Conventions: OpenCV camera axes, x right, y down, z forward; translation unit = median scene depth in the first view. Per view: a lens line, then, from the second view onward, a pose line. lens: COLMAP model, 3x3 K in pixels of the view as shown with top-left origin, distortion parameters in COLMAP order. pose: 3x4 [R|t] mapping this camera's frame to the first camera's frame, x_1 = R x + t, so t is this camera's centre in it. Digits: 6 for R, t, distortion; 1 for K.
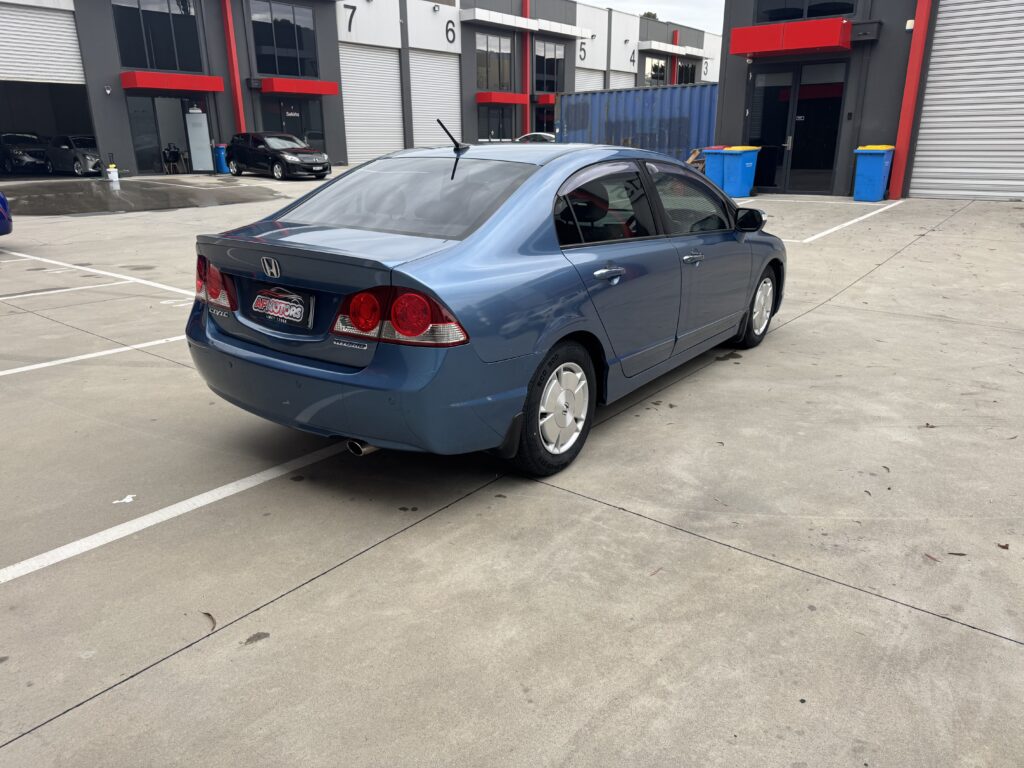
lens RADIAL K [[728.9, 0, 513.6], [0, 728.9, 373.8], [0, 0, 1]] dist [0.038967, -0.051821]
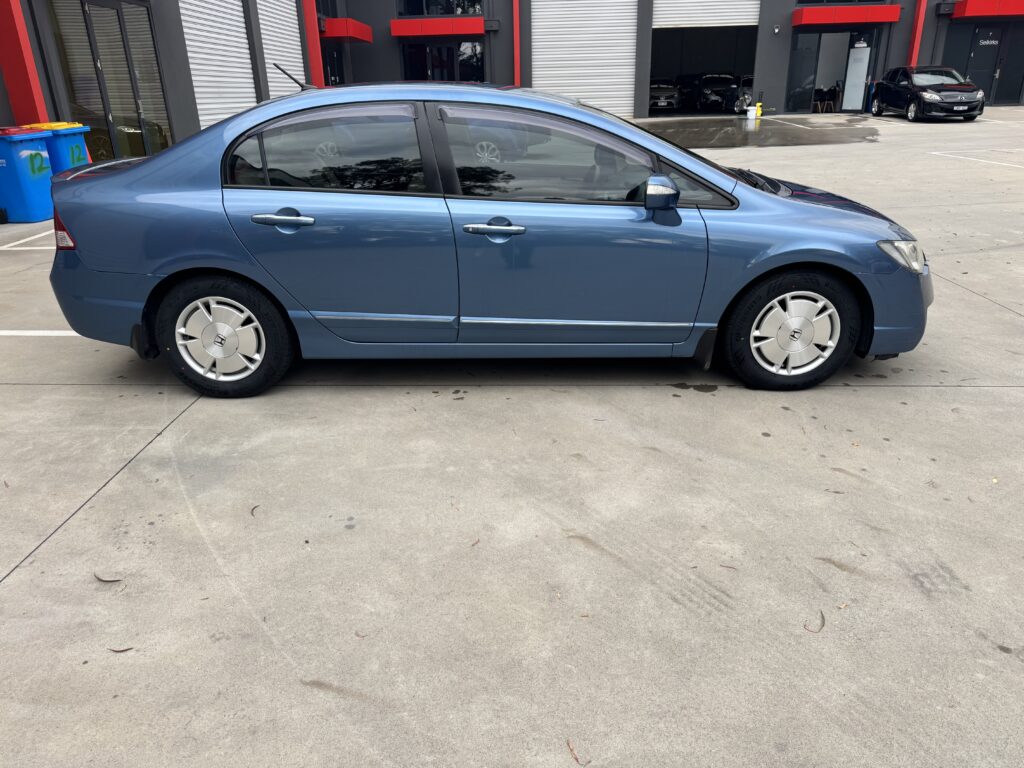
lens RADIAL K [[723.8, 0, 506.8], [0, 723.8, 380.4], [0, 0, 1]] dist [0.053136, -0.061827]
pose [[0.581834, 0.290525, -0.759648, 0.868354], [-0.225314, 0.955044, 0.192679, -0.149164], [0.781475, 0.059052, 0.621136, 0.505407]]
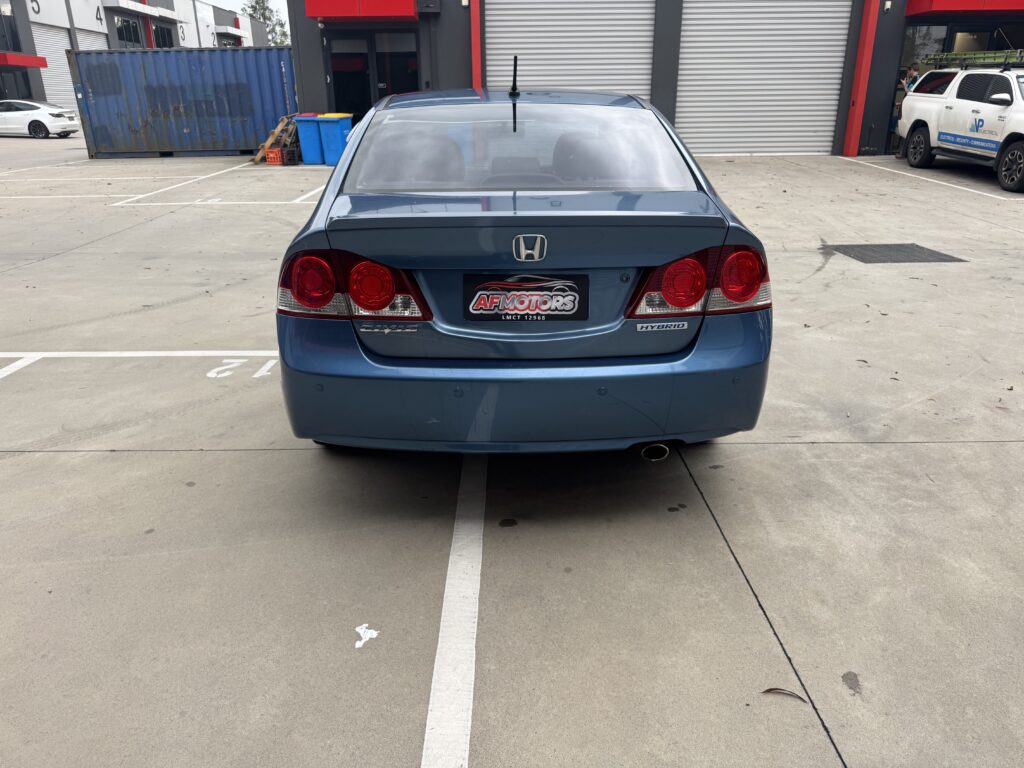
lens RADIAL K [[728.9, 0, 513.6], [0, 728.9, 373.8], [0, 0, 1]] dist [0.038967, -0.051821]
pose [[0.784147, -0.211532, 0.583411, -0.537845], [0.191966, 0.976684, 0.096108, -0.063938], [-0.590138, 0.036632, 0.806471, 0.283130]]
